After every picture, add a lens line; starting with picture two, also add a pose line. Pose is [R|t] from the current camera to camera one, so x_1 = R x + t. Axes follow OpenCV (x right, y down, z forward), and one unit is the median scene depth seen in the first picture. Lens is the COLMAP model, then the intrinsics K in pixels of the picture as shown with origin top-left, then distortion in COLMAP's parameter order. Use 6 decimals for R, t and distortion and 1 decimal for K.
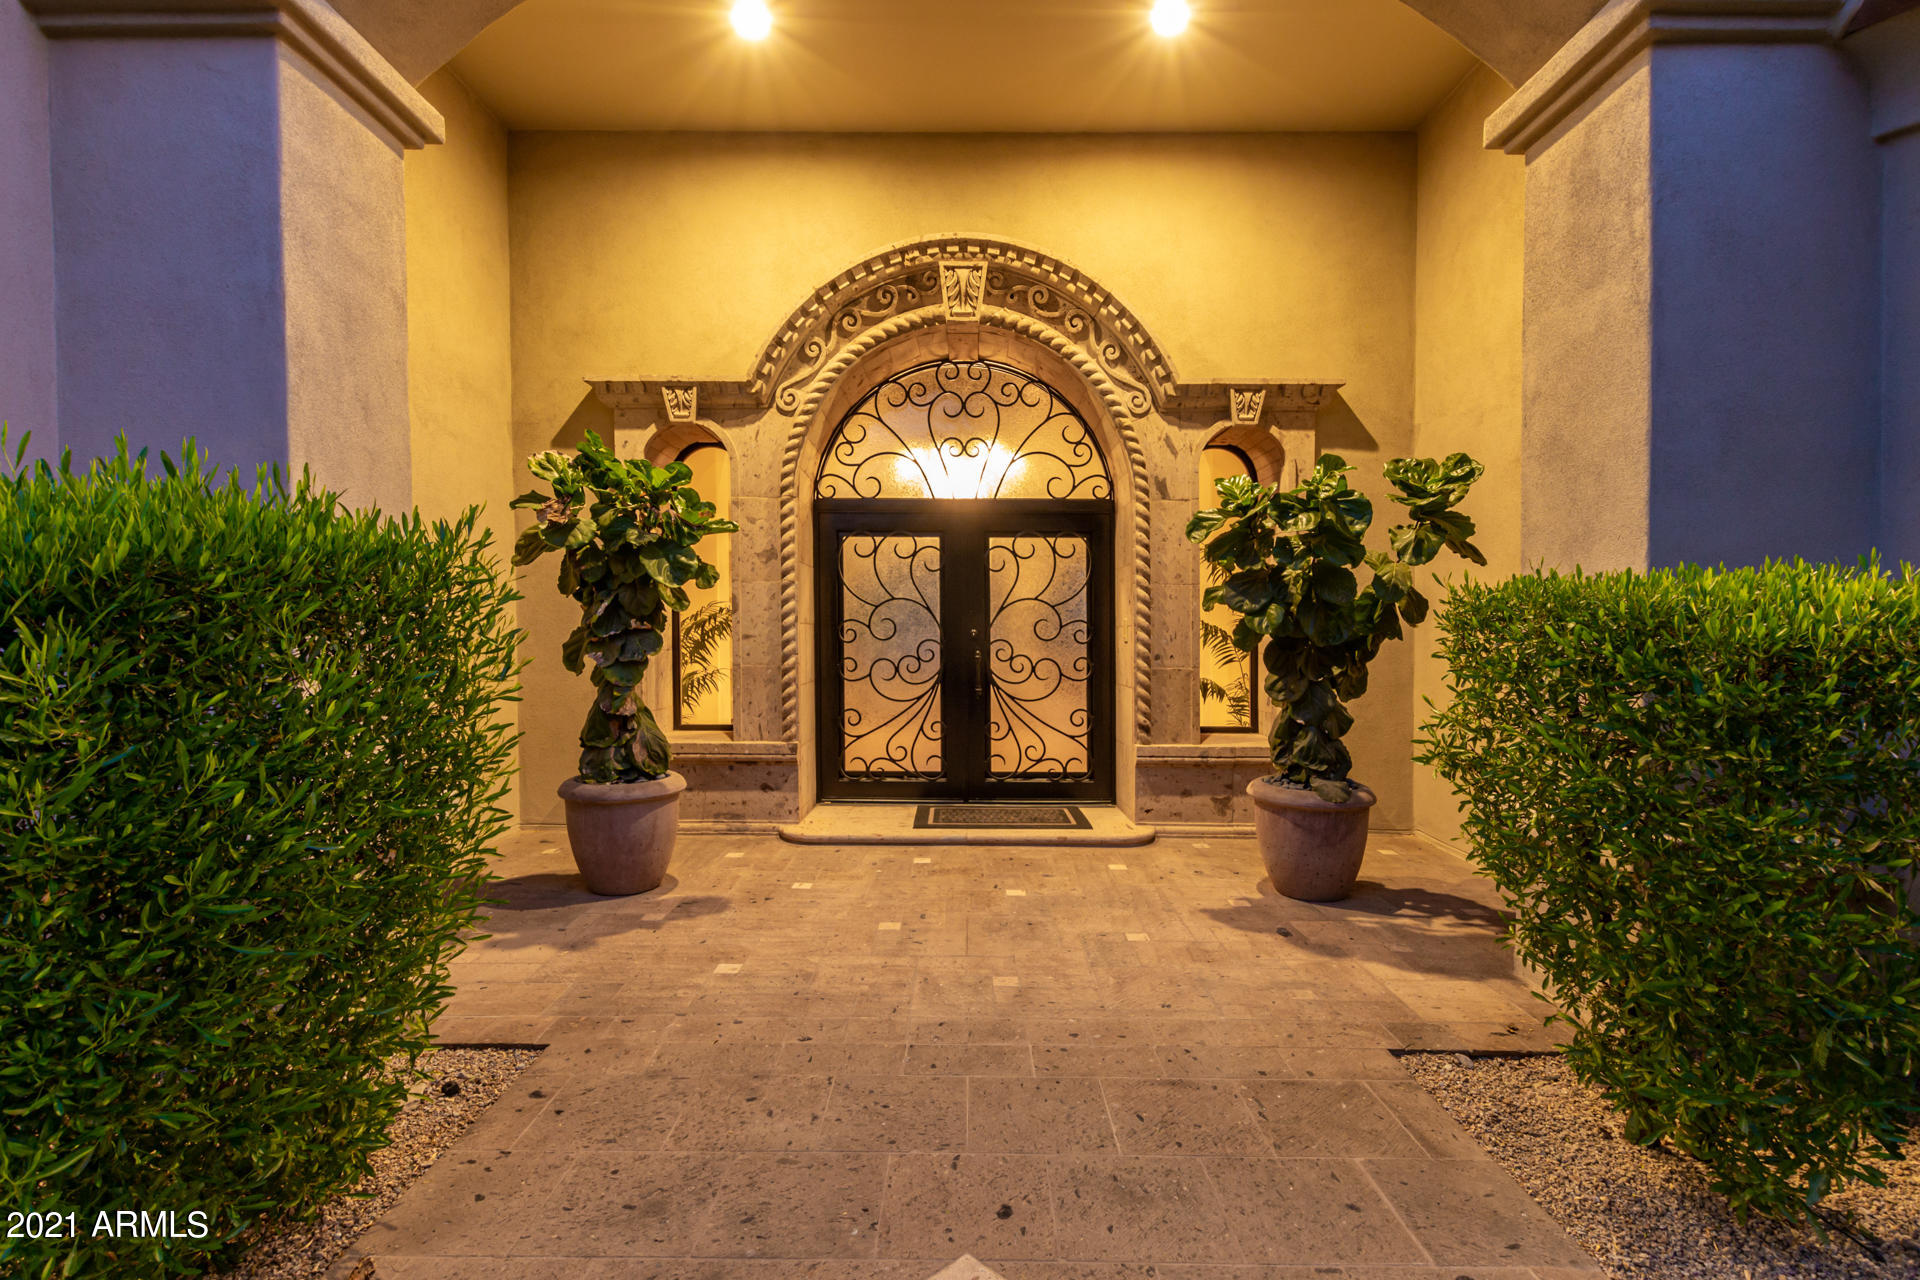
lens RADIAL K [[882.5, 0, 965.6], [0, 882.5, 628.9], [0, 0, 1]] dist [0.009315, -0.001784]
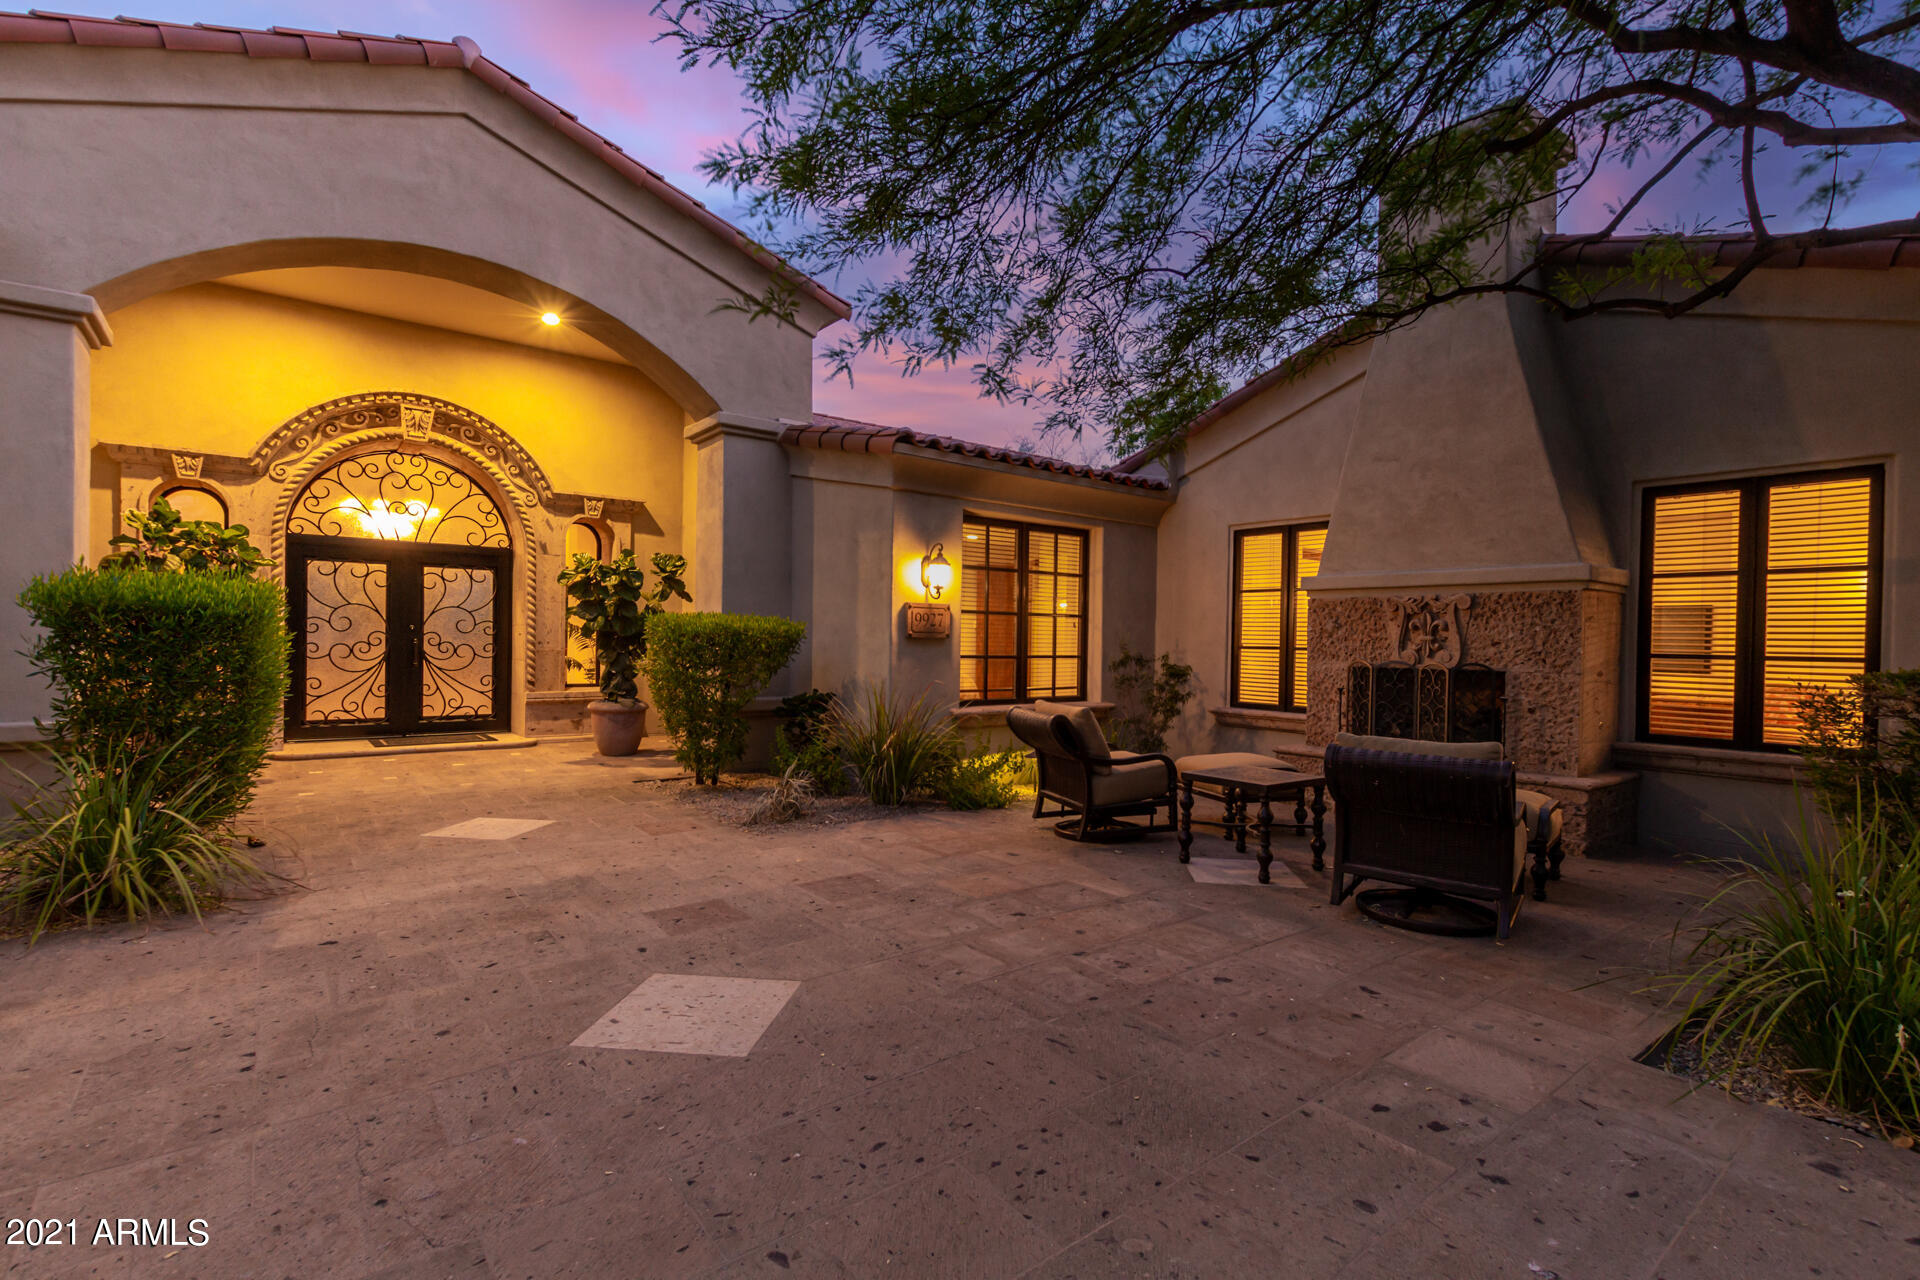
lens RADIAL K [[882.5, 0, 956.8], [0, 882.5, 639.2], [0, 0, 1]] dist [0.009315, -0.001784]
pose [[0.787307, 0.009144, 0.616493, -0.221162], [-0.015223, 0.999873, 0.004611, 0.003827], [-0.616373, -0.013015, 0.787347, -0.926153]]
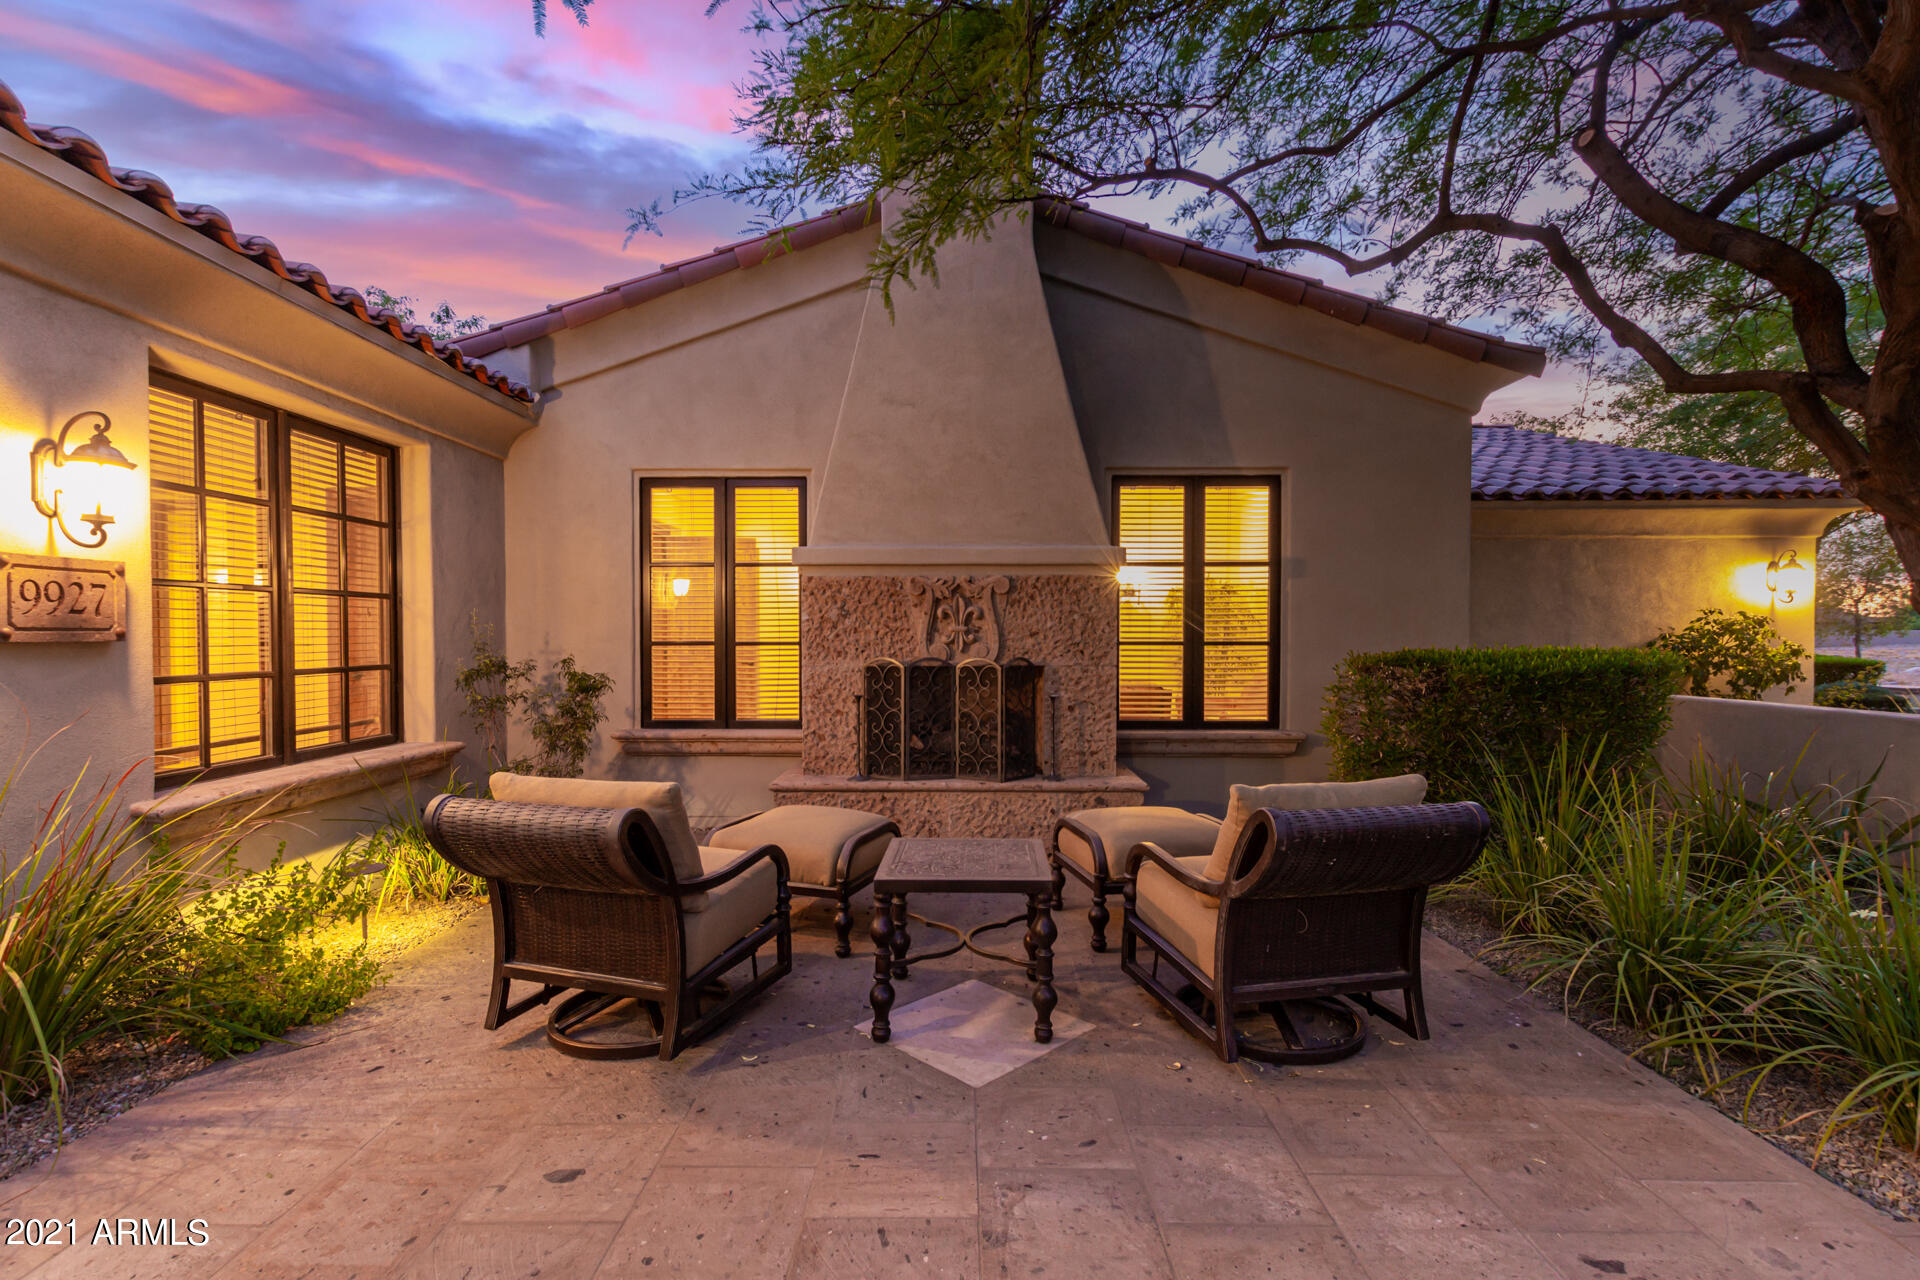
lens RADIAL K [[882.5, 0, 954.2], [0, 882.5, 640.0], [0, 0, 1]] dist [0.009315, -0.001784]
pose [[0.007508, -0.012229, 0.999897, 0.024365], [-0.002550, 0.999922, 0.012248, -0.000660], [-0.999969, -0.002642, 0.007476, -0.403304]]
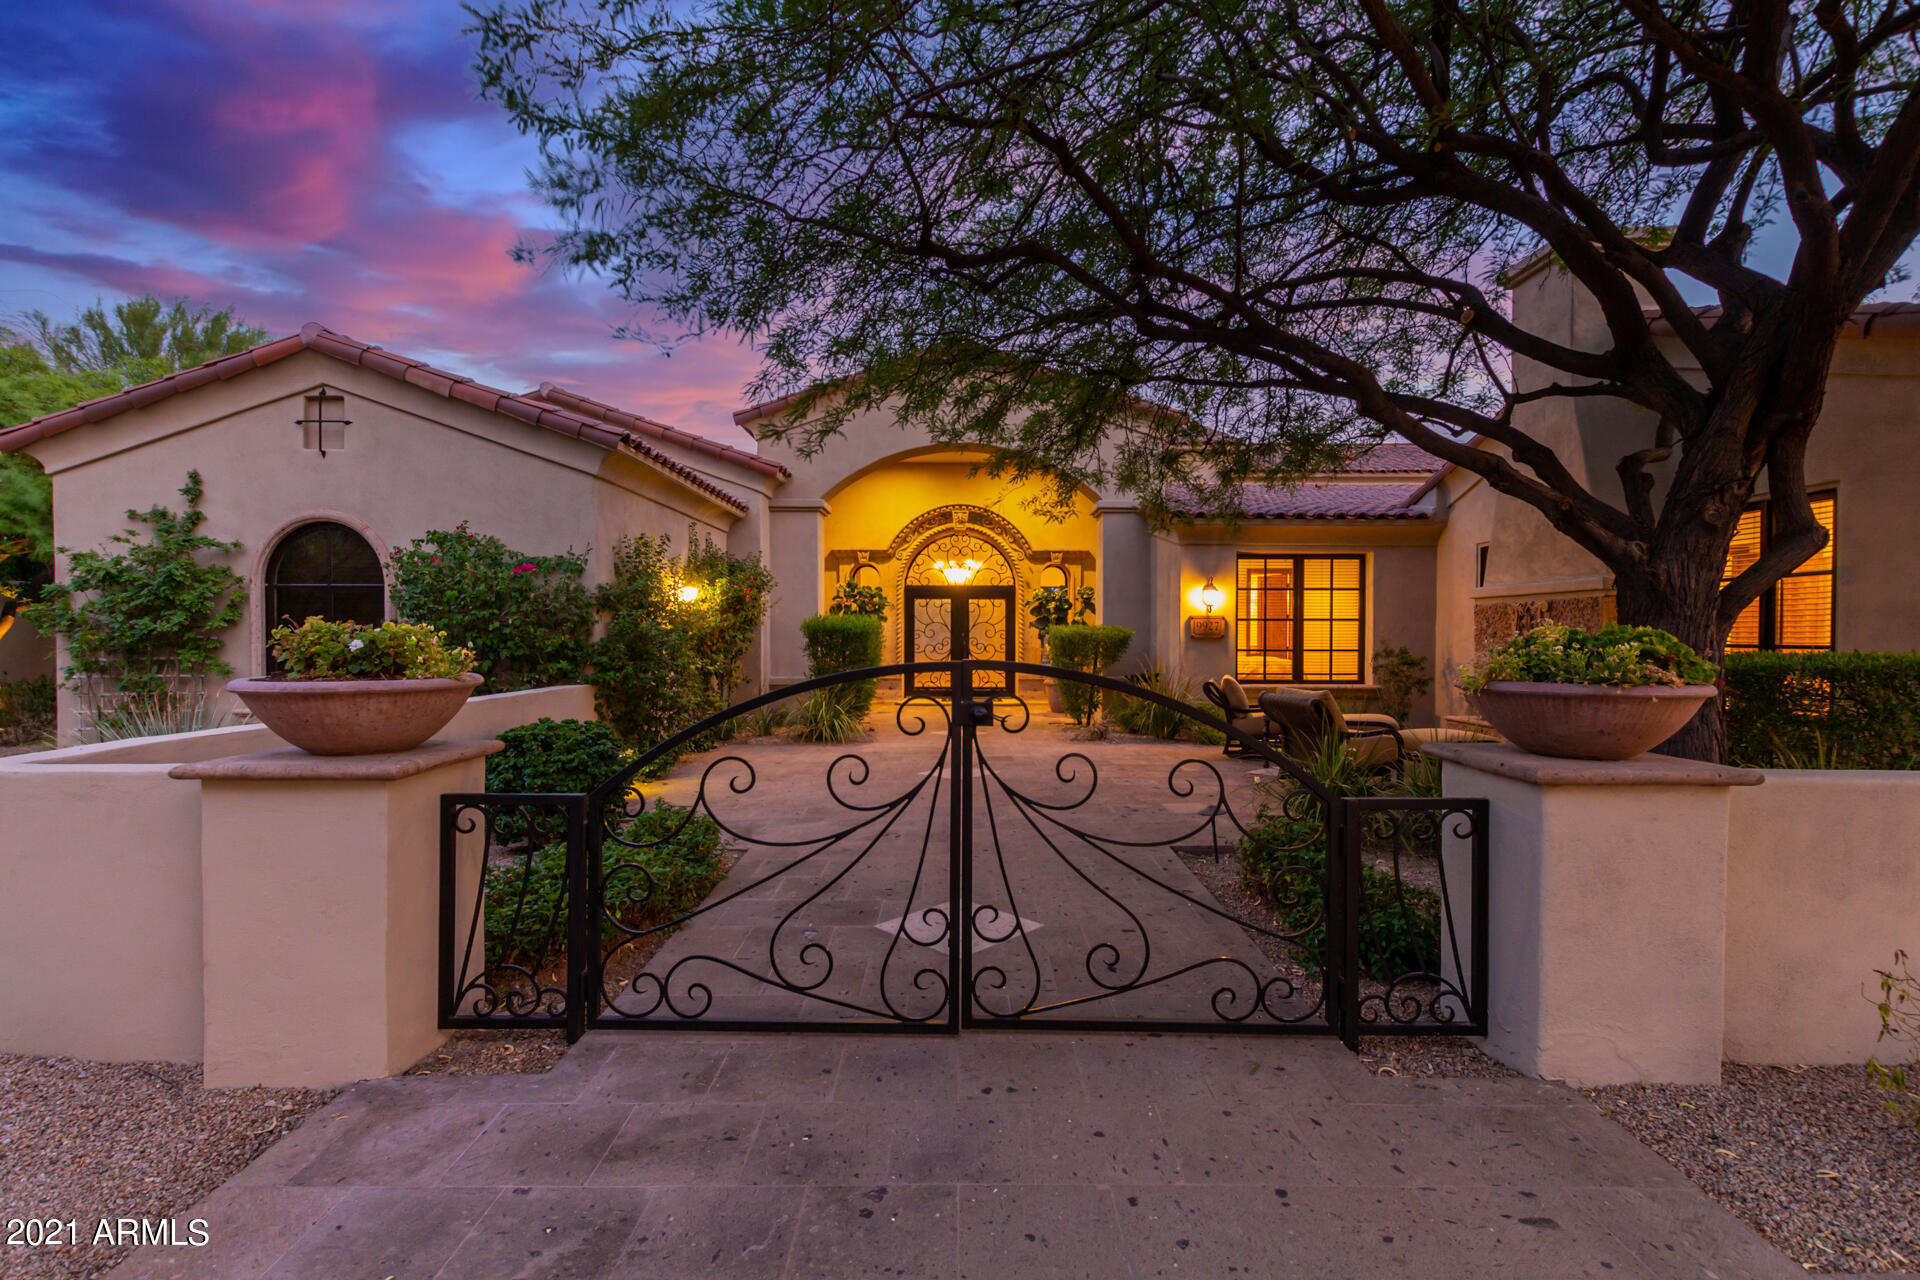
lens RADIAL K [[882.5, 0, 963.6], [0, 882.5, 637.2], [0, 0, 1]] dist [0.009315, -0.001784]
pose [[0.999952, -0.001421, 0.009695, -0.019479], [0.001357, 0.999978, 0.006568, -0.007552], [-0.009704, -0.006555, 0.999931, -1.903324]]
